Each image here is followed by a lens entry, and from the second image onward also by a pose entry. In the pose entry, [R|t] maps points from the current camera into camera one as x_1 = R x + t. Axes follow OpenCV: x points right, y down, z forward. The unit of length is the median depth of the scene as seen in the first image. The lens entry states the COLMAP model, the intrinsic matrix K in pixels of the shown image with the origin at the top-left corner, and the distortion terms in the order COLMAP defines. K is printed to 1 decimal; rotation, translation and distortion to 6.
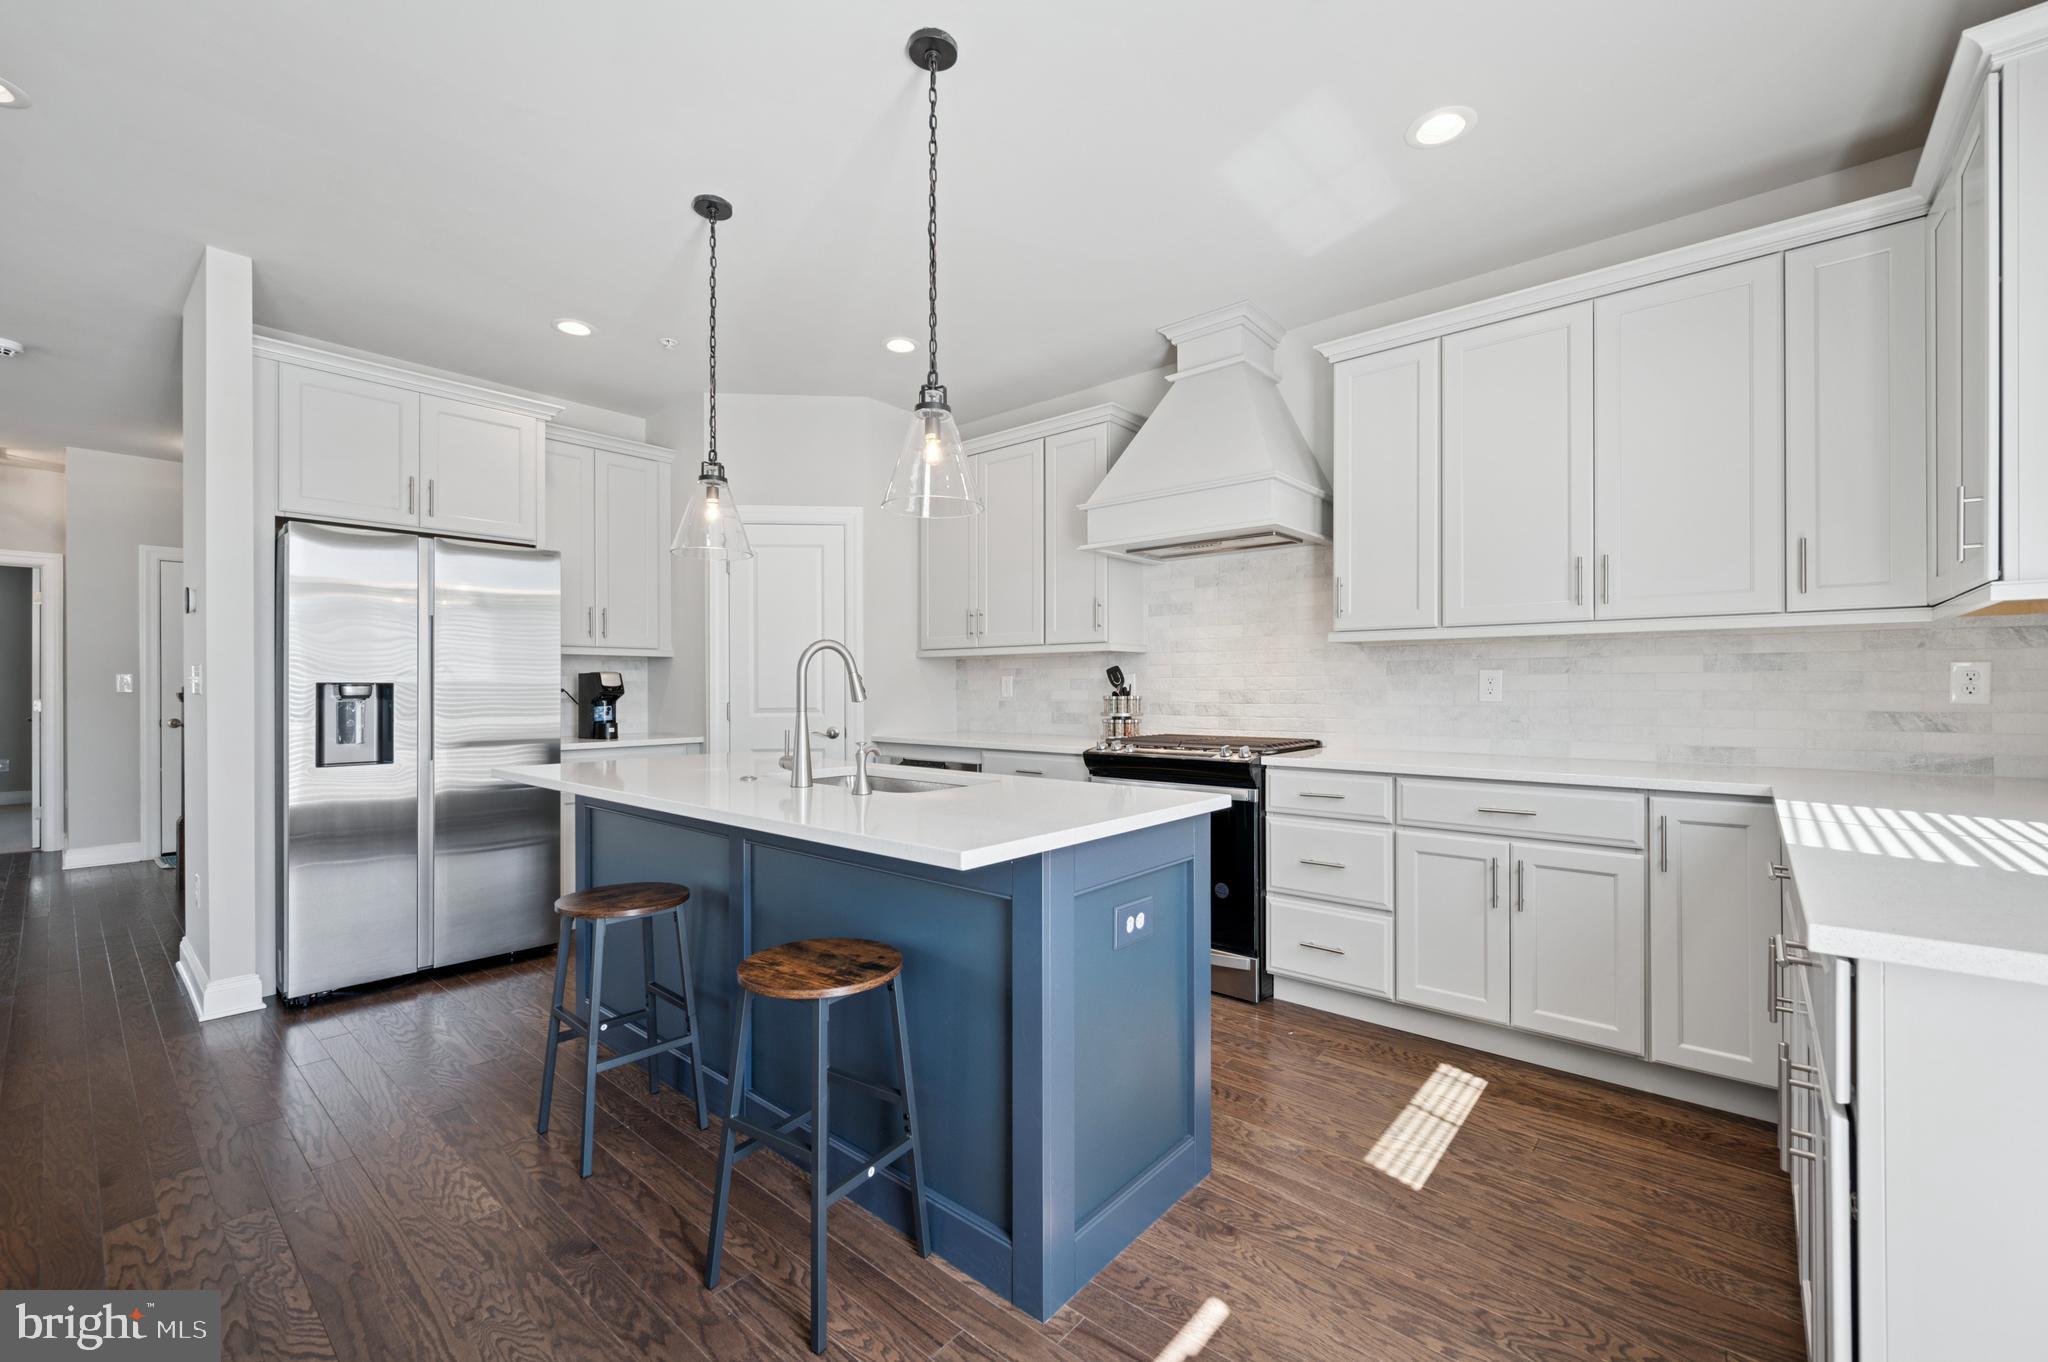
lens RADIAL K [[834.2, 0, 1032.2], [0, 834.2, 685.4], [0, 0, 1]] dist [-0.001105, -0.000110]
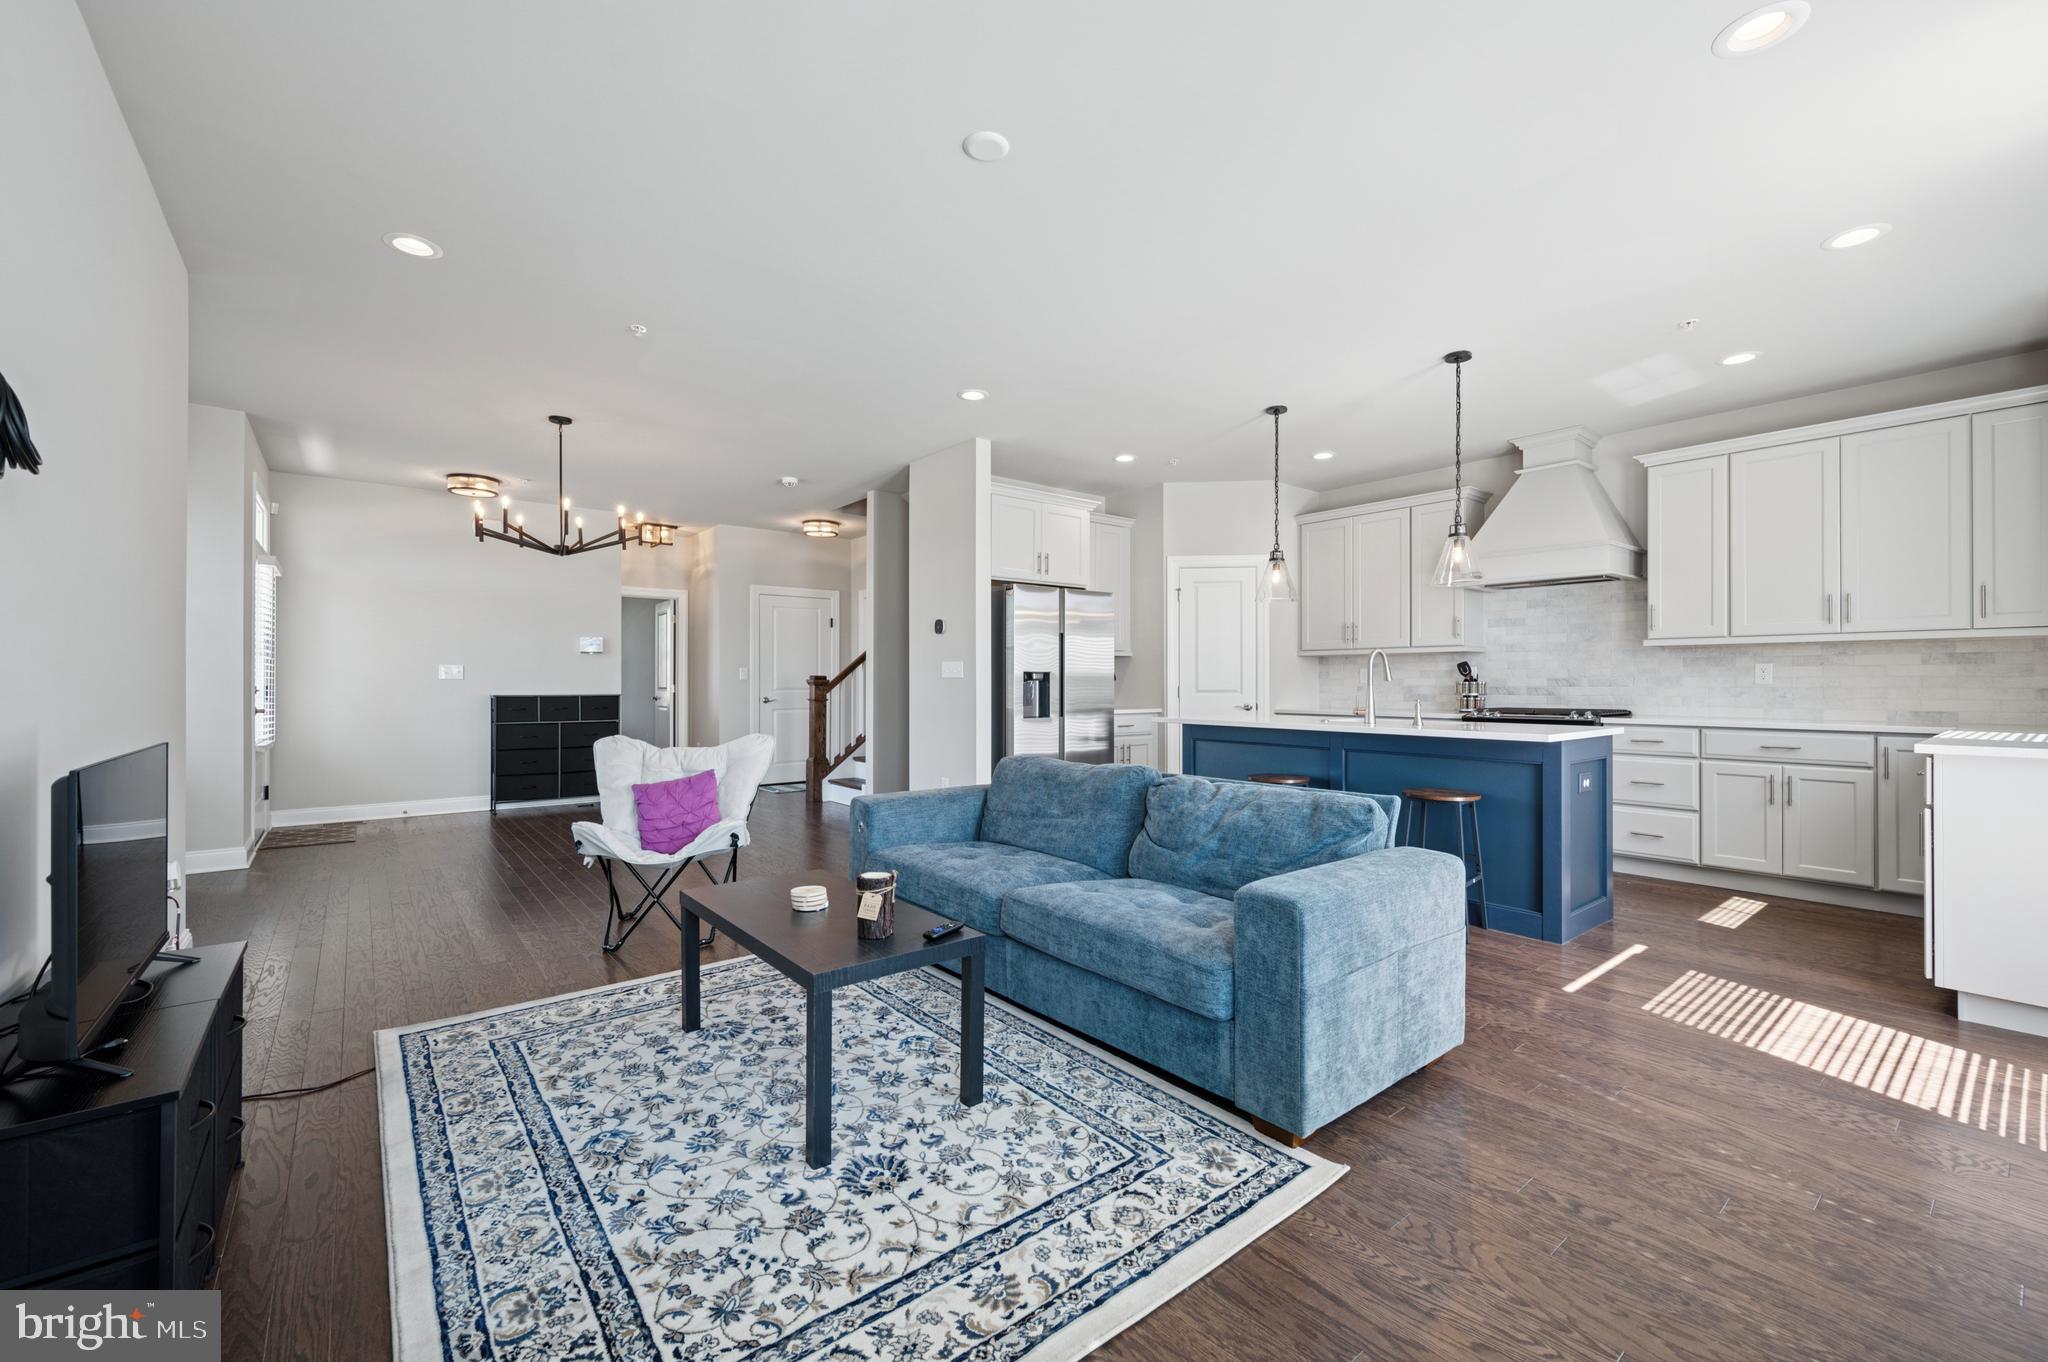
lens RADIAL K [[835.2, 0, 1025.4], [0, 835.2, 678.9], [0, 0, 1]] dist [-0.000994, -0.000085]
pose [[0.982461, 0.001856, -0.186457, -0.490900], [-0.002280, 0.999995, -0.002060, 0.015703], [0.186452, 0.002449, 0.982461, -0.751108]]
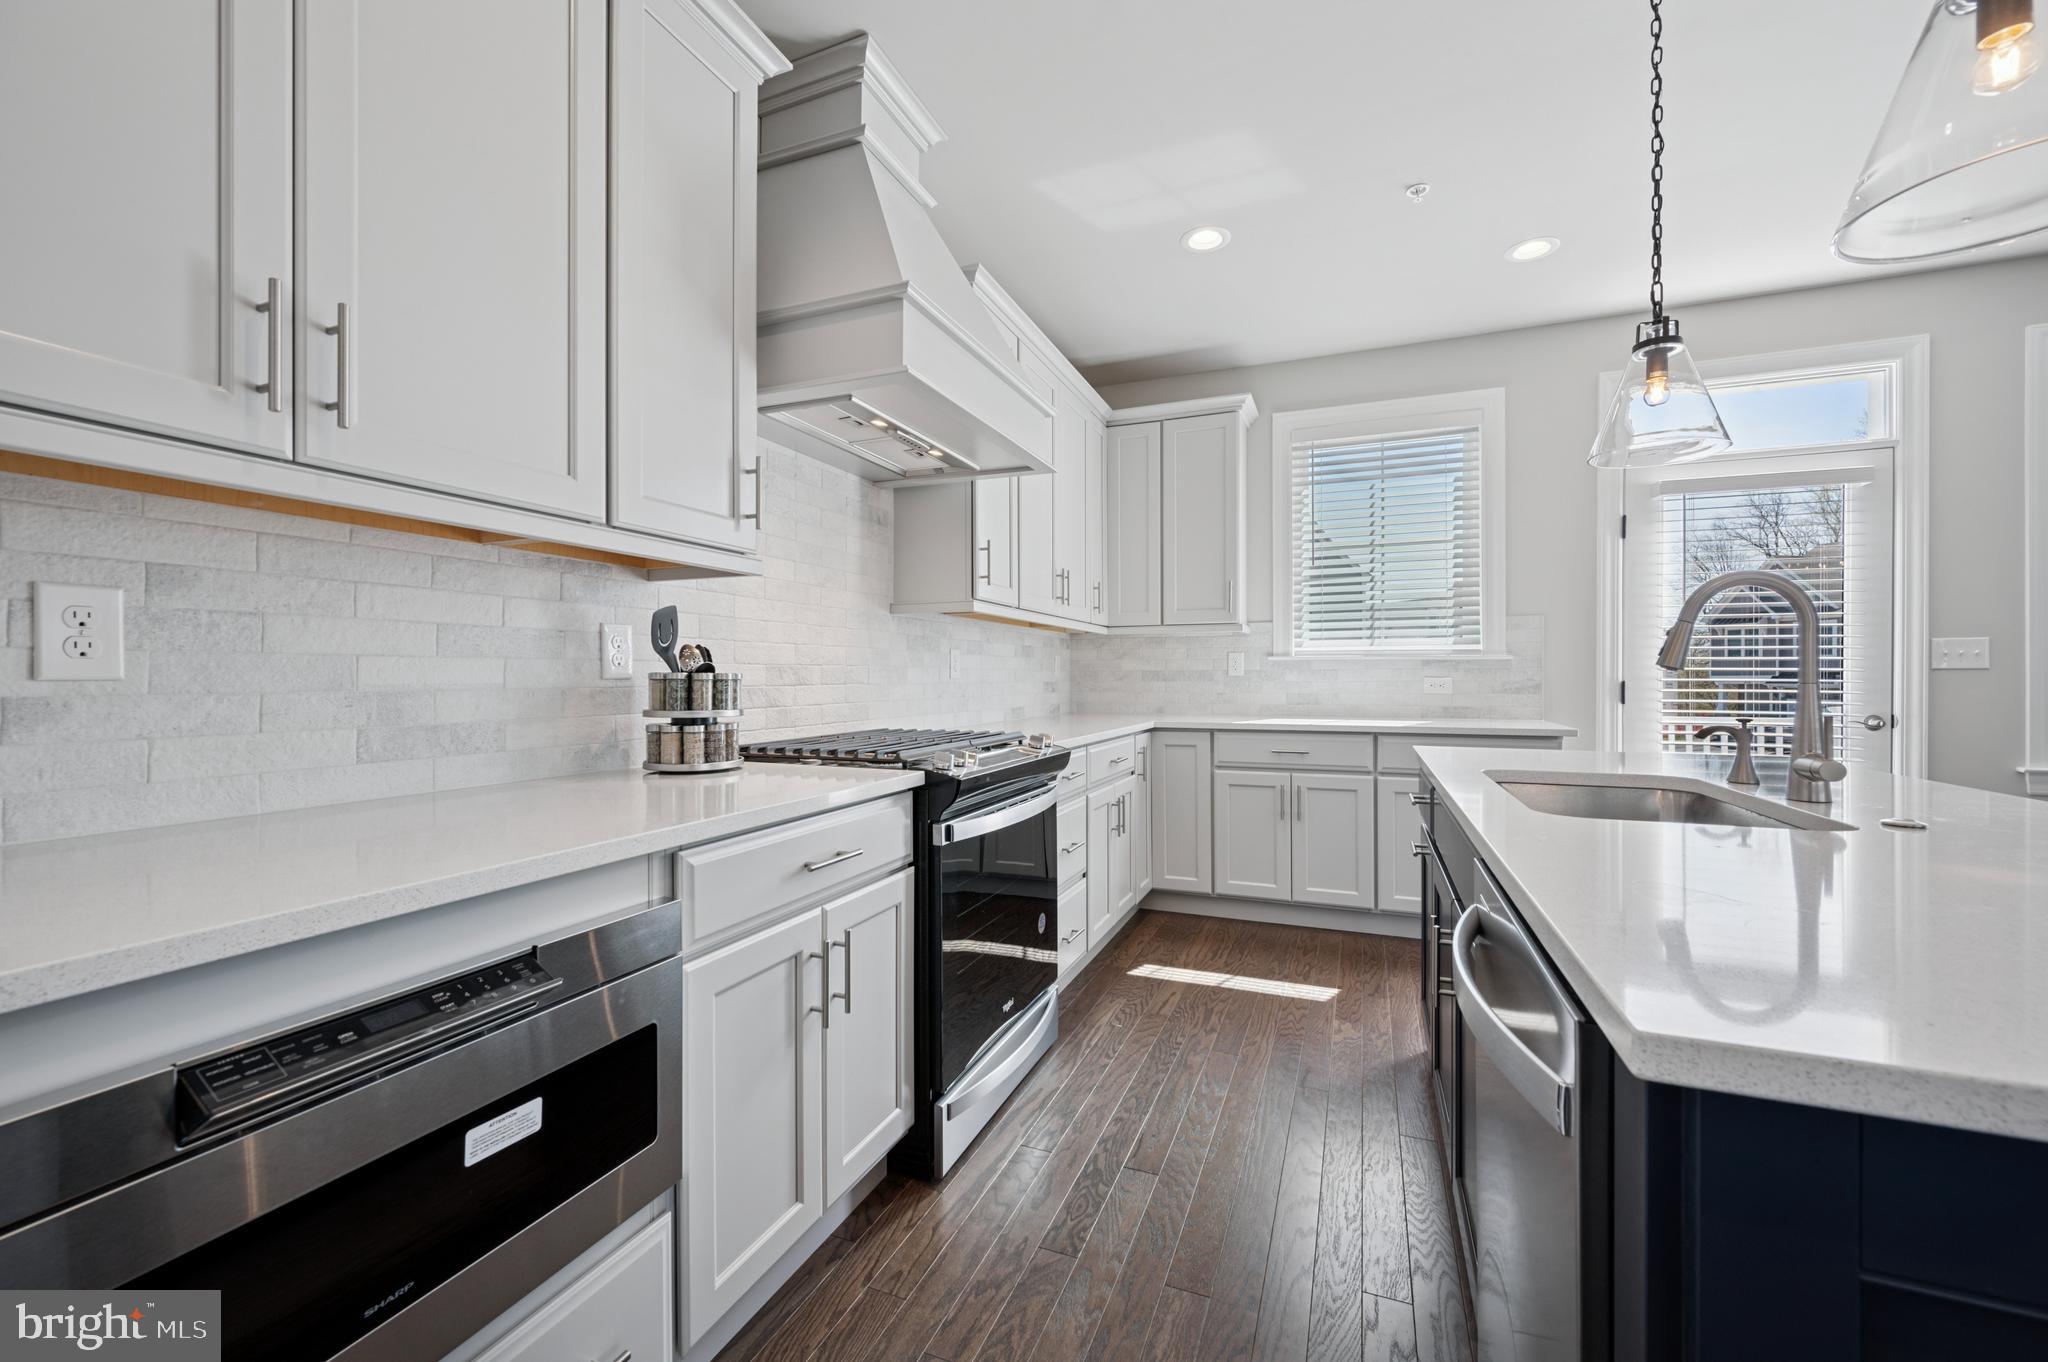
lens RADIAL K [[813.9, 0, 1030.1], [0, 813.9, 673.0], [0, 0, 1]] dist [-0.000173, -0.000021]
pose [[-0.312473, 0.007211, 0.949899, -0.472838], [-0.000585, 0.999970, -0.007783, 0.020043], [-0.949926, -0.002988, -0.312459, 1.210788]]
